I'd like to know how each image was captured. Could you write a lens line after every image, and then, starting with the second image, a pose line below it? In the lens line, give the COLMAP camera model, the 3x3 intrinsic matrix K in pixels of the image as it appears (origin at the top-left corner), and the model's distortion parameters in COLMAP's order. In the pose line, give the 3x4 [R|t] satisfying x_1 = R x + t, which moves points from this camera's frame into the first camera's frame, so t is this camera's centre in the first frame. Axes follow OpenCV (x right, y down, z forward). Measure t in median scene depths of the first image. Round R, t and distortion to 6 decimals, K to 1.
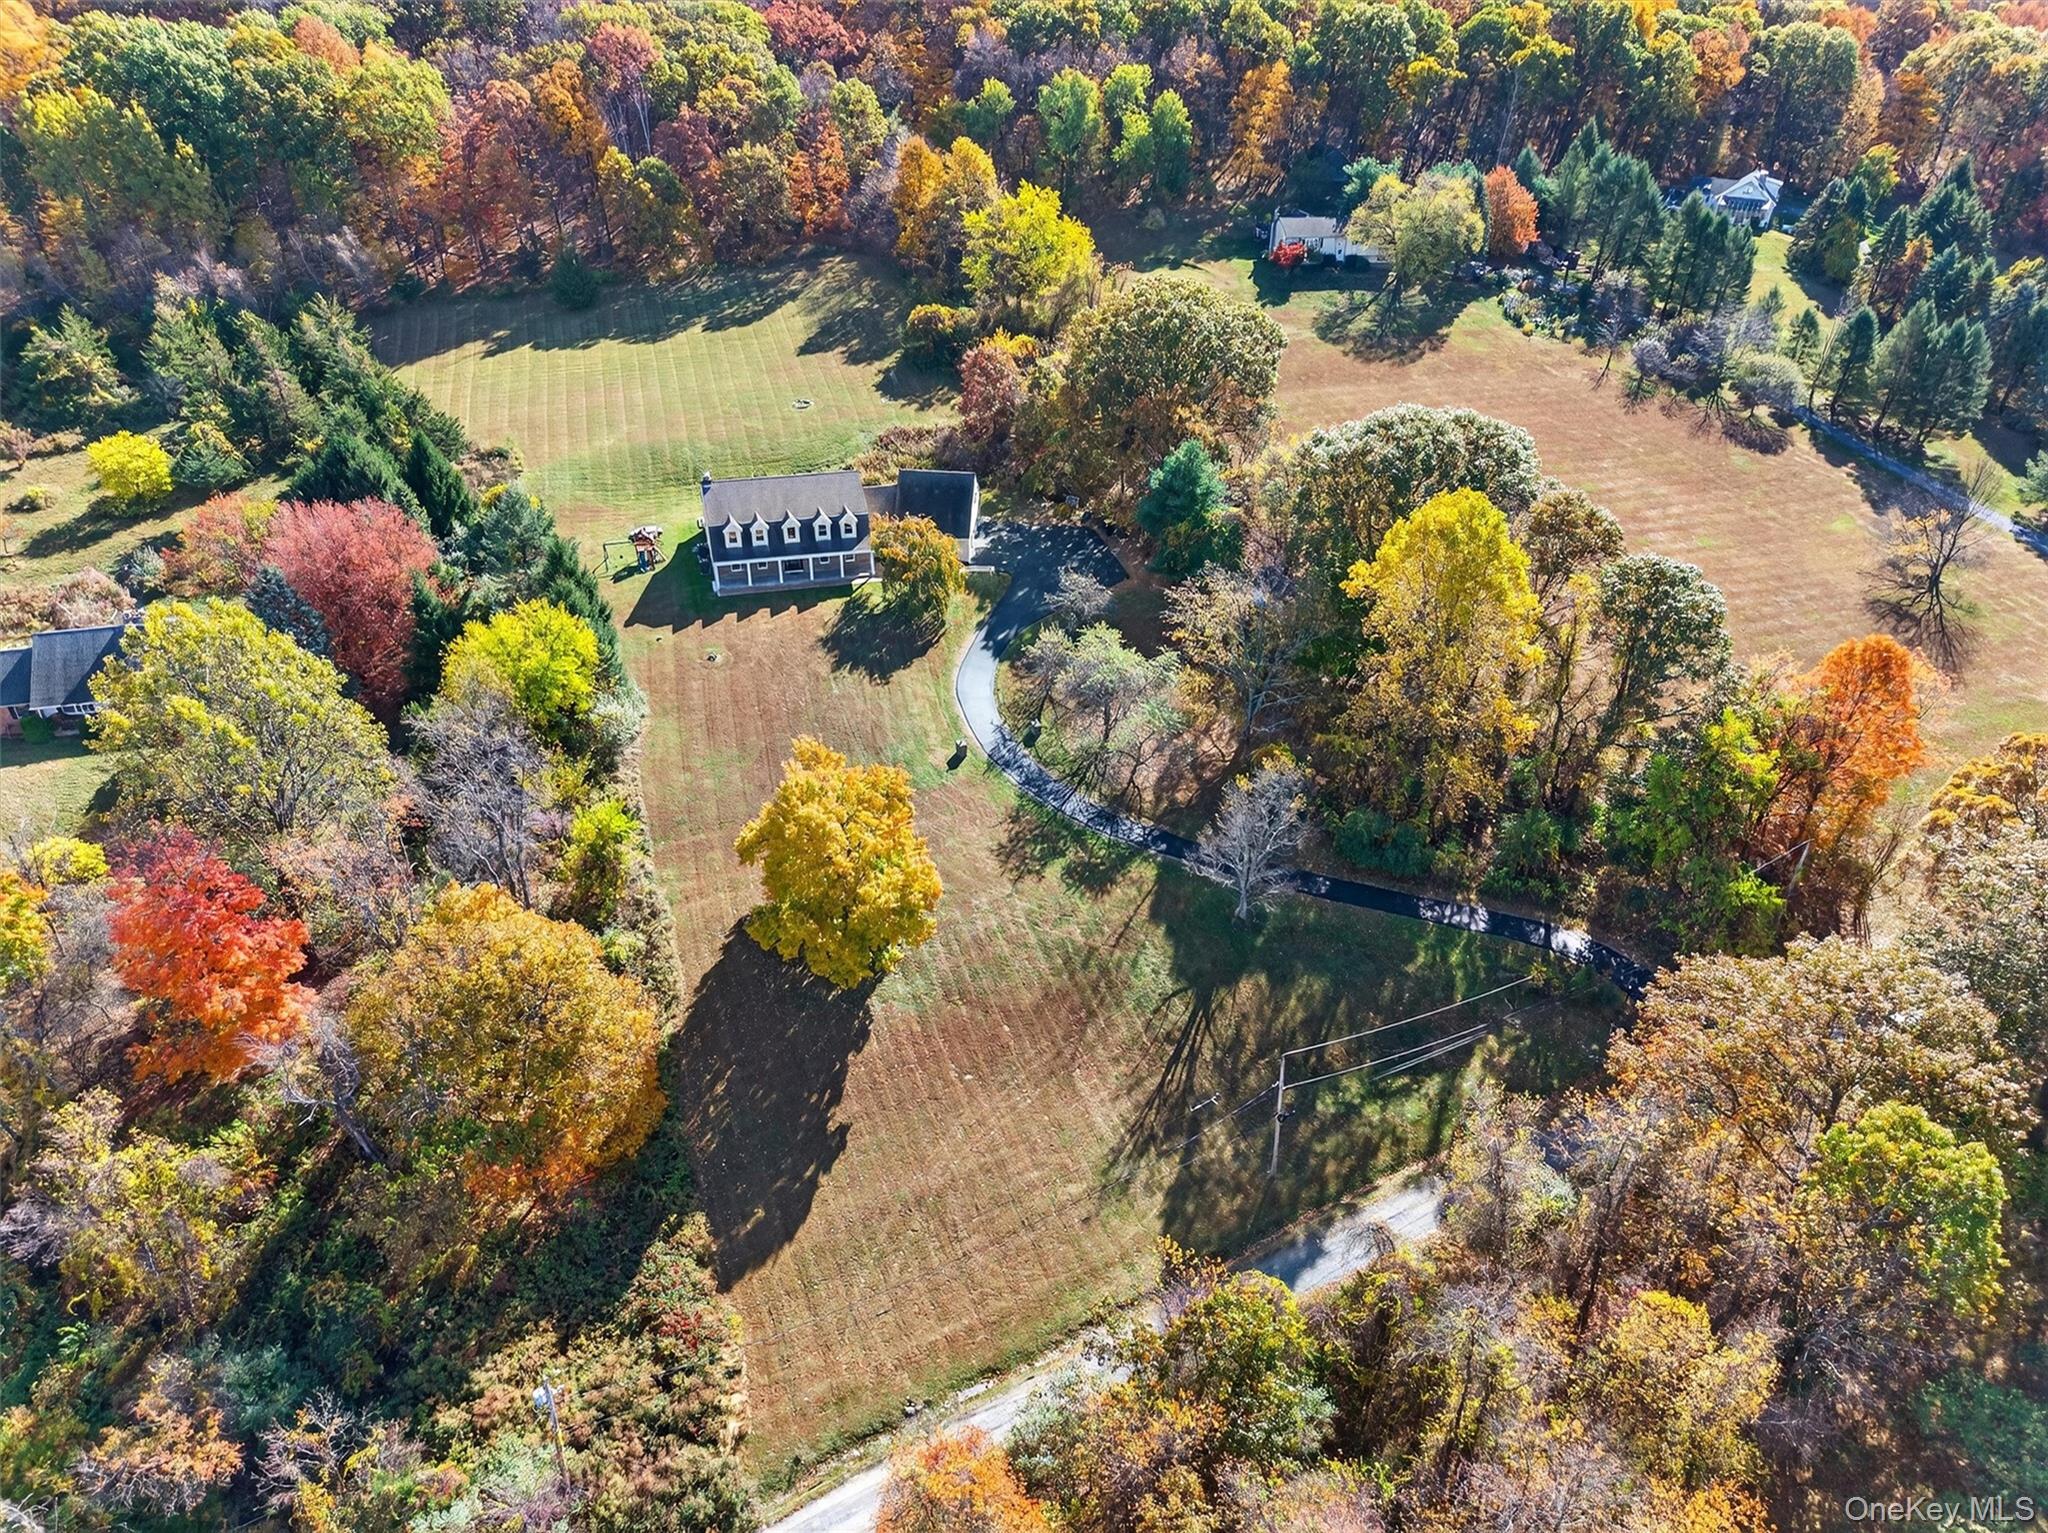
lens RADIAL K [[1375.1, 0, 1024.0], [0, 1375.1, 766.5], [0, 0, 1]] dist [-0.008264, 0.002152]
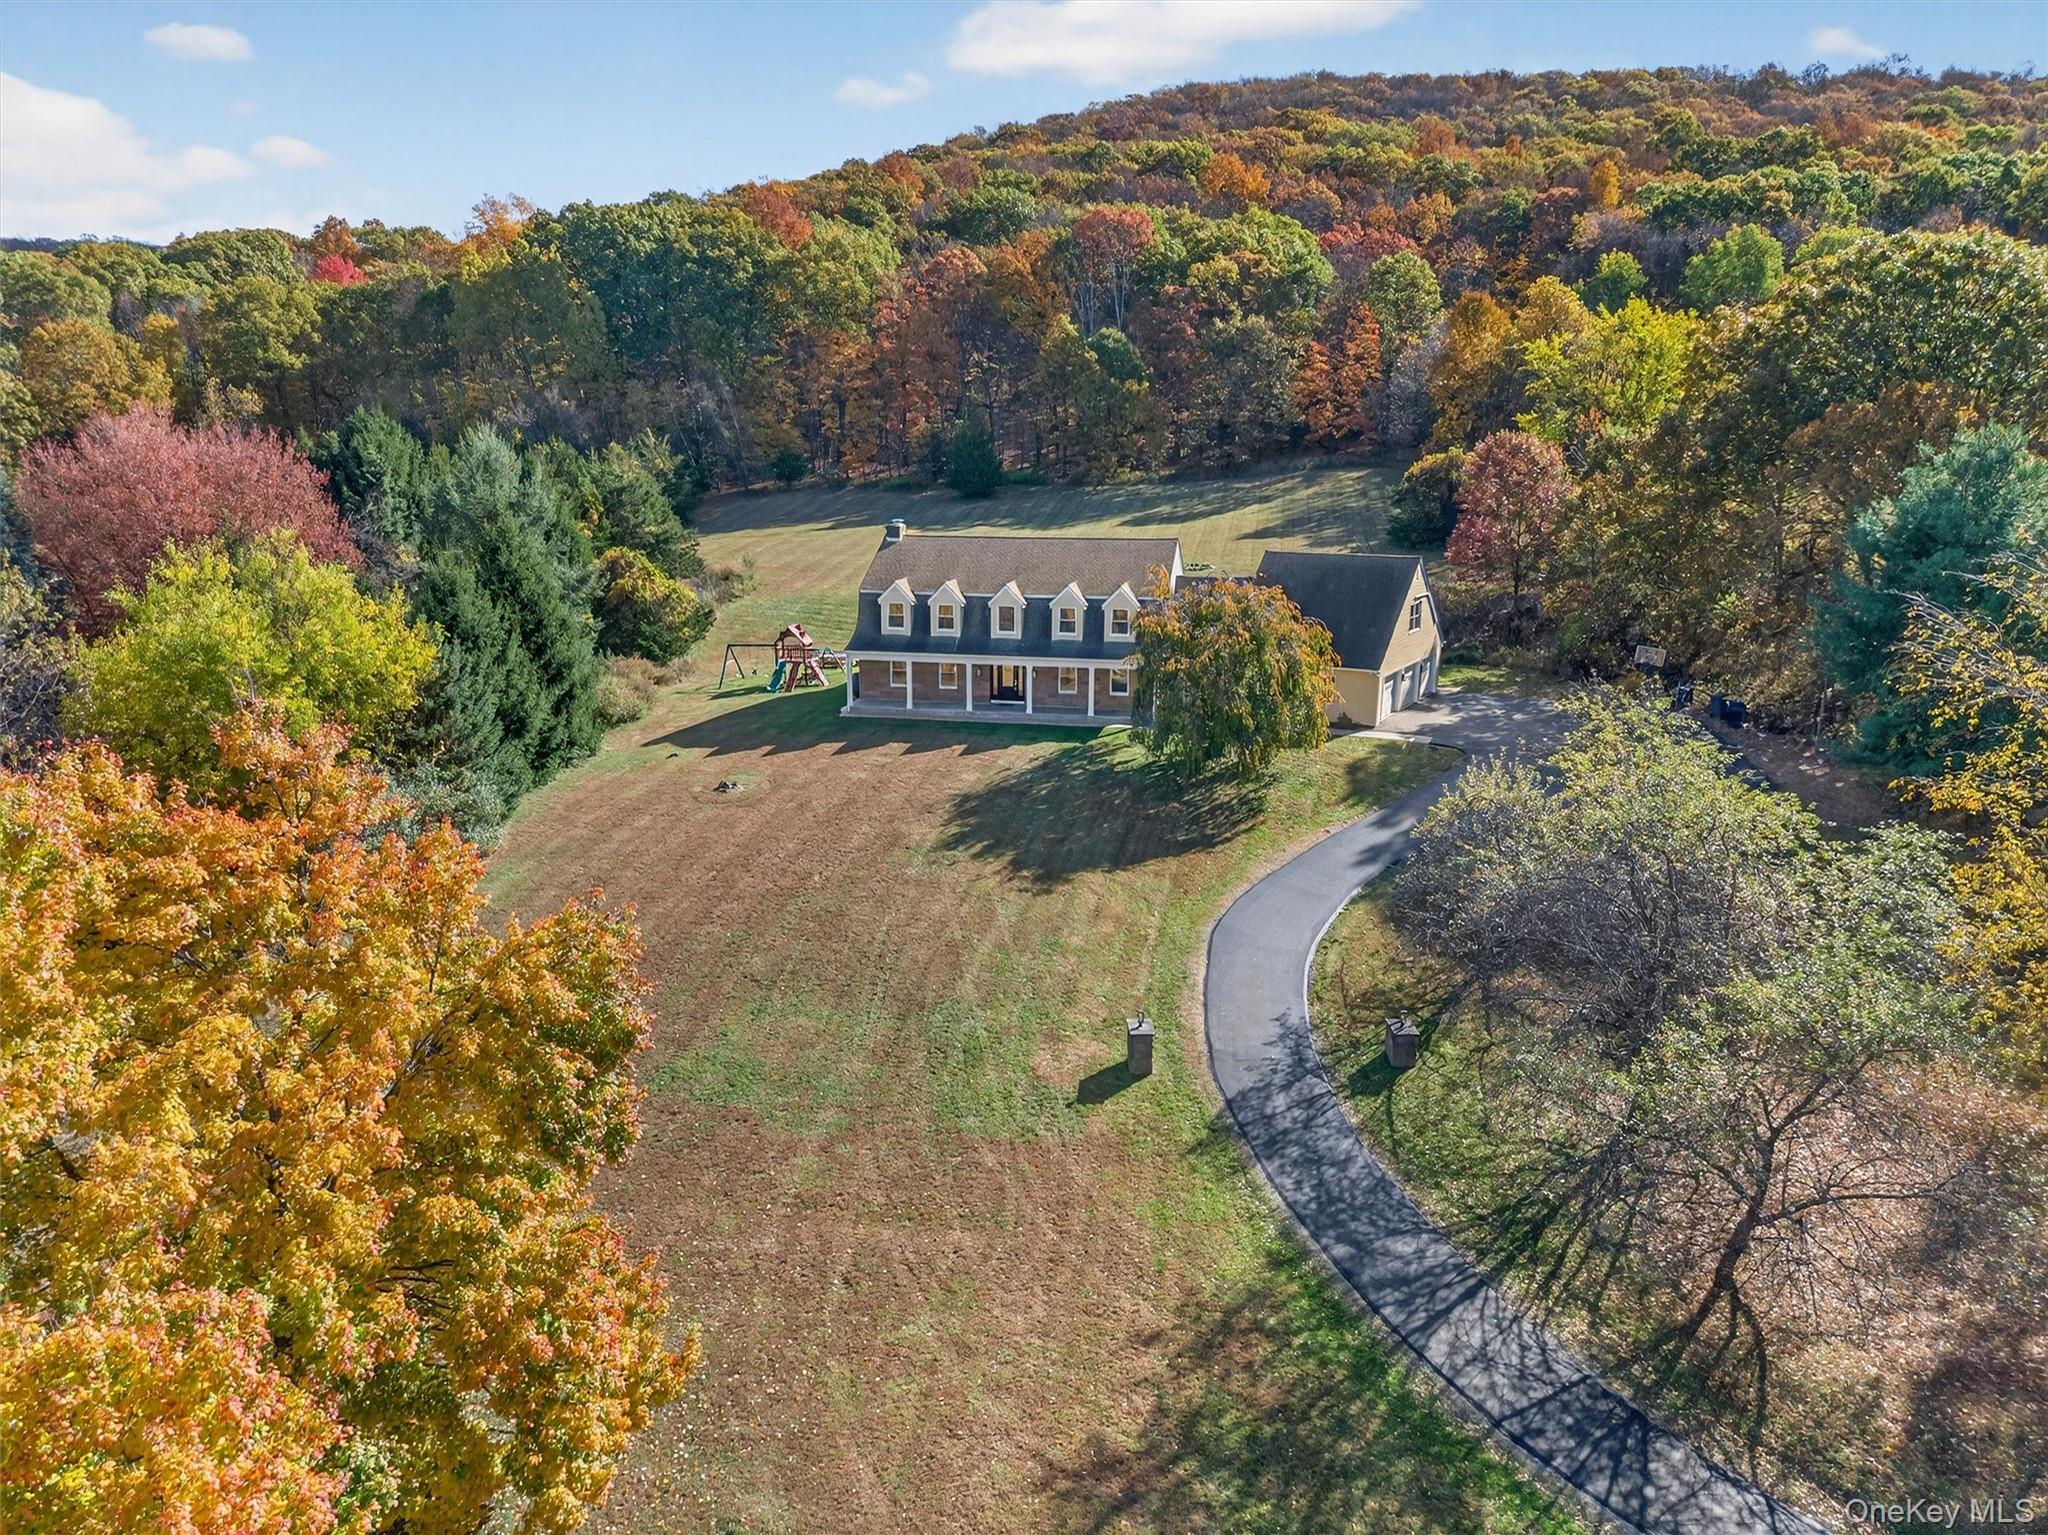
lens RADIAL K [[1375.1, 0, 1024.0], [0, 1375.1, 767.5], [0, 0, 1]] dist [-0.008264, 0.002152]
pose [[0.894601, 0.083090, -0.439072, 0.054900], [-0.230547, 0.927517, -0.294210, 0.021480], [0.382801, 0.364428, 0.848914, 0.586275]]
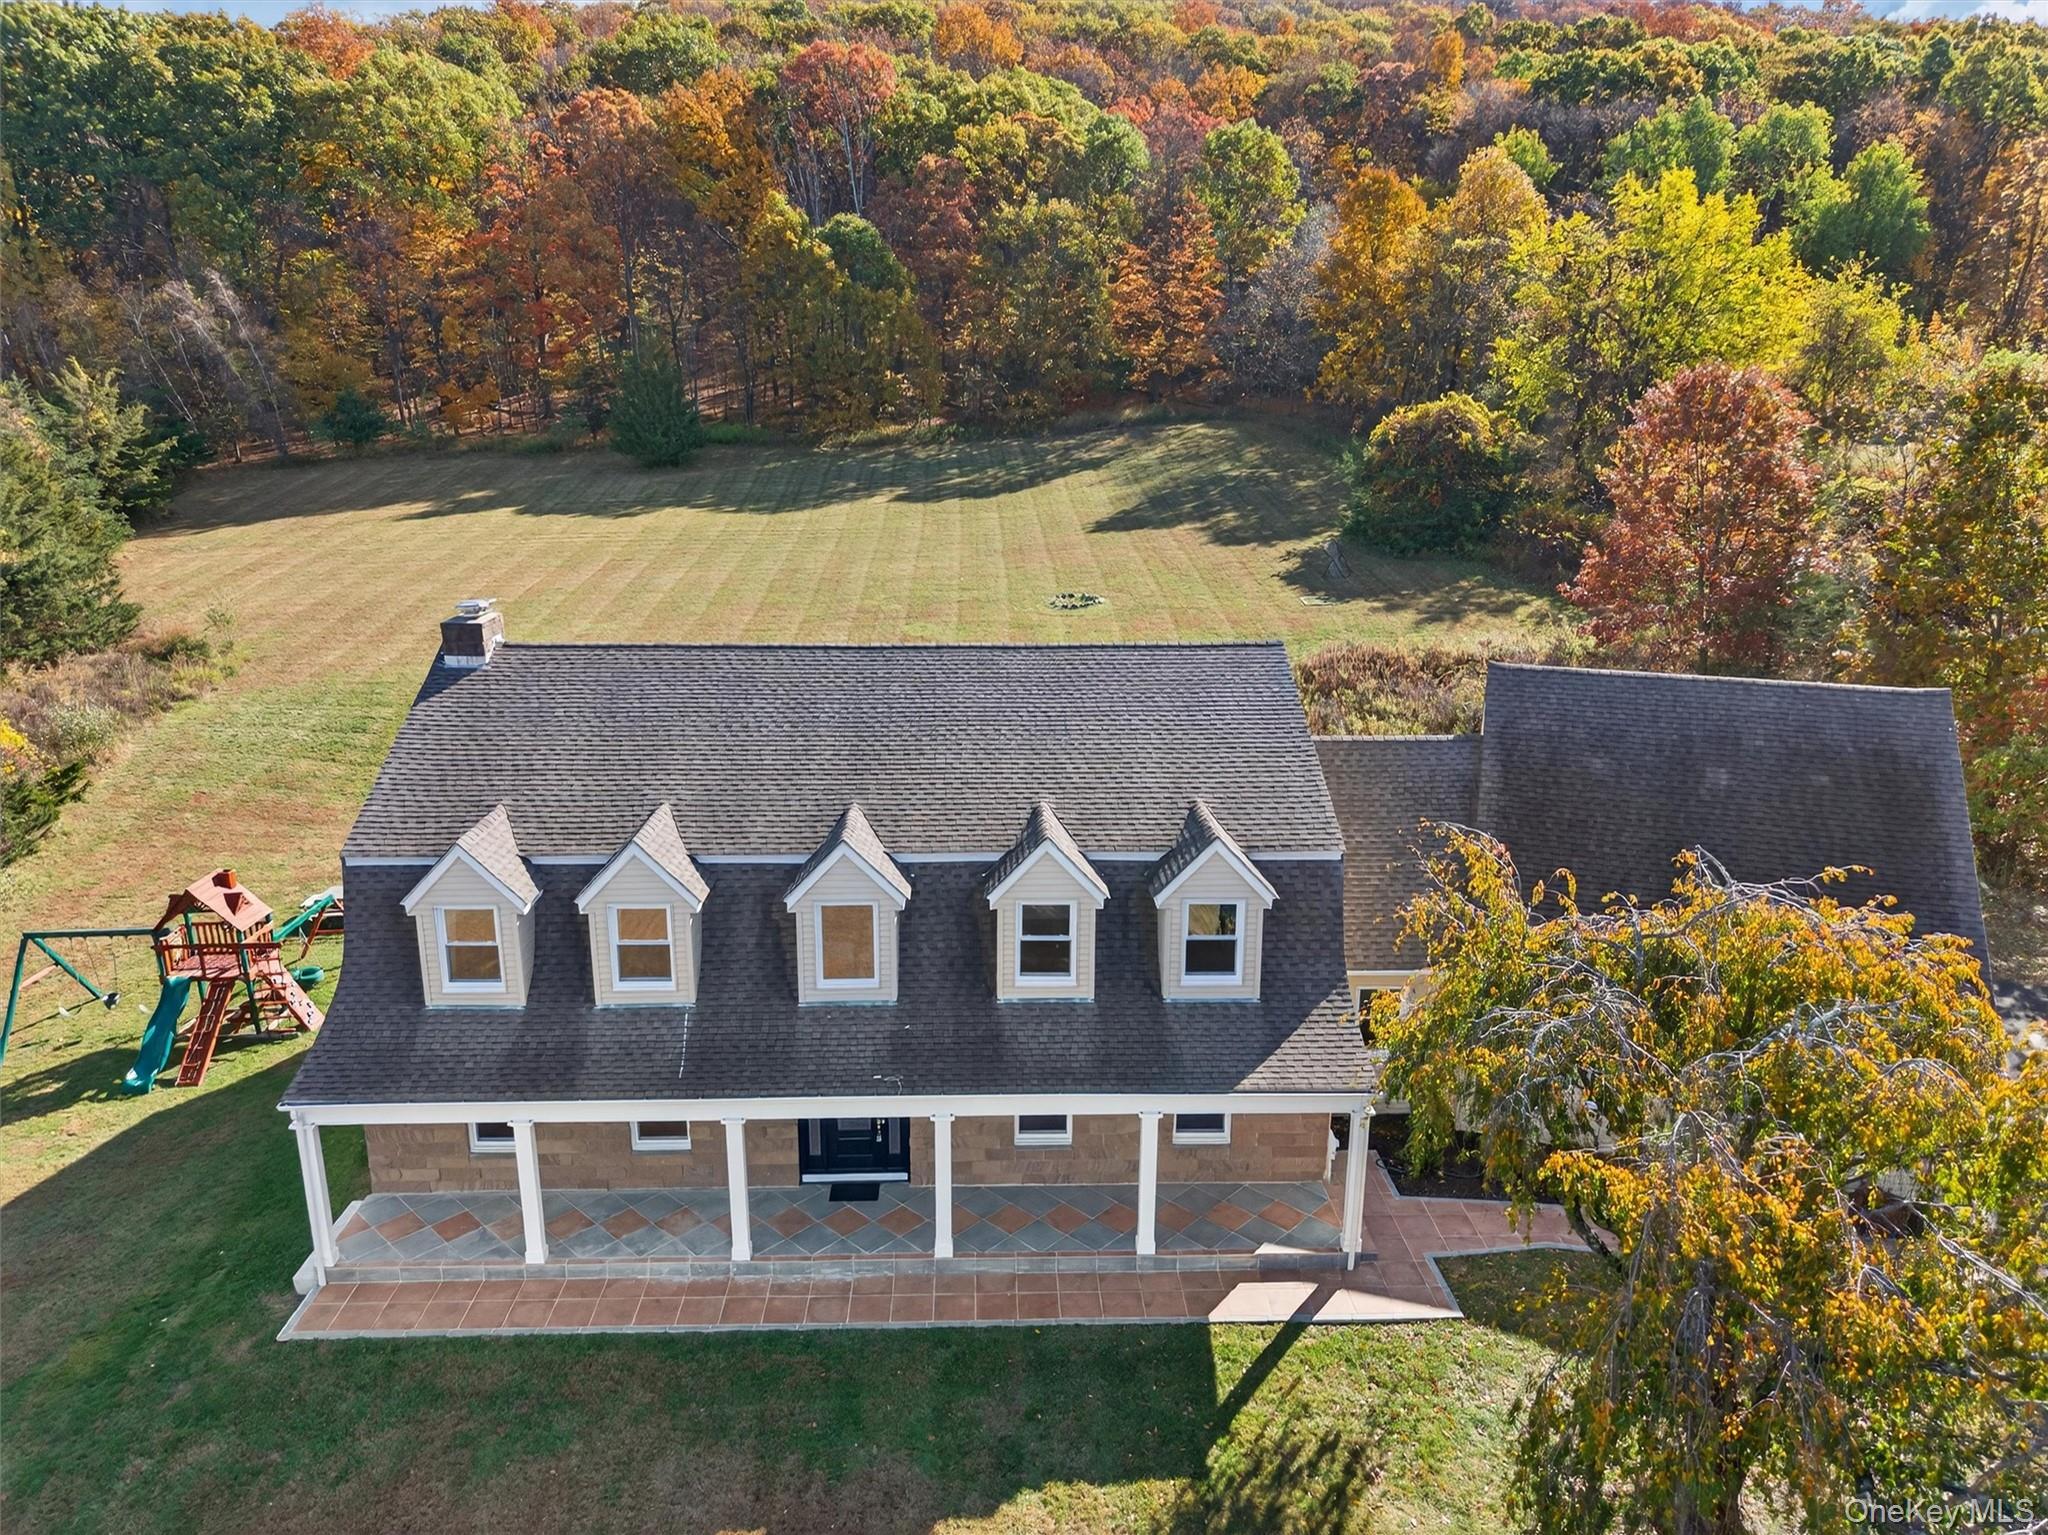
lens RADIAL K [[1375.1, 0, 1024.0], [0, 1375.1, 767.5], [0, 0, 1]] dist [-0.008264, 0.002152]
pose [[0.972596, 0.044922, -0.228119, -0.111703], [-0.113605, 0.947875, -0.297704, -0.140400], [0.202855, 0.315461, 0.927003, 0.829284]]
